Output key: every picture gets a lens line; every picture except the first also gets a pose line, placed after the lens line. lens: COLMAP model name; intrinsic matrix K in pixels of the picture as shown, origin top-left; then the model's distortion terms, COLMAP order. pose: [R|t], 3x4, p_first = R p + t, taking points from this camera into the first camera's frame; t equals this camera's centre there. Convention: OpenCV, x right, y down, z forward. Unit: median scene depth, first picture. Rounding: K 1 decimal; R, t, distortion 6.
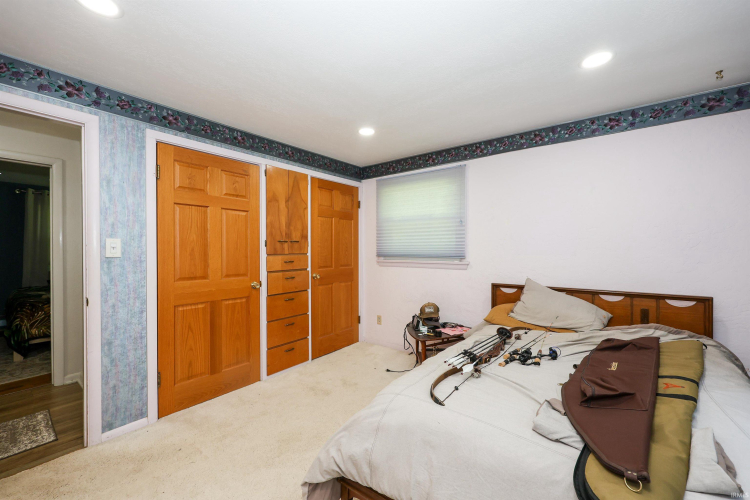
lens RADIAL K [[305.3, 0, 375.0], [0, 305.3, 250.0], [0, 0, 1]] dist [0.000799, 0.000113]
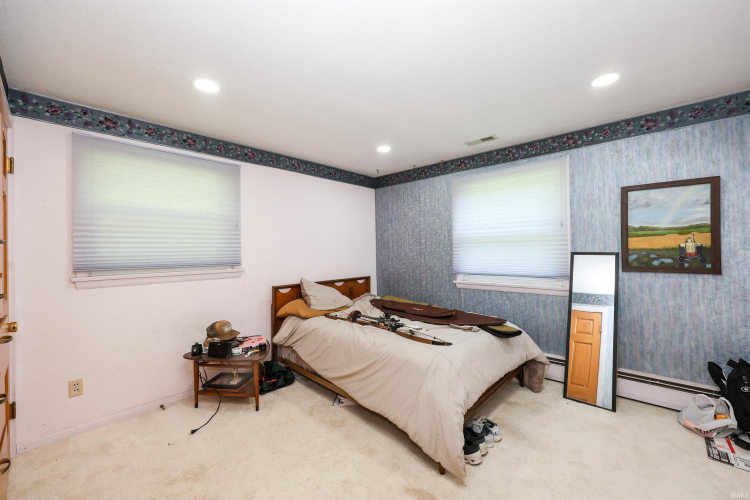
lens RADIAL K [[305.3, 0, 375.0], [0, 305.3, 250.0], [0, 0, 1]] dist [0.000799, 0.000113]
pose [[0.064007, 0.000566, 0.997949, -0.610677], [0.014452, 0.999894, -0.001494, -0.011714], [-0.997845, 0.014518, 0.063992, 0.523860]]
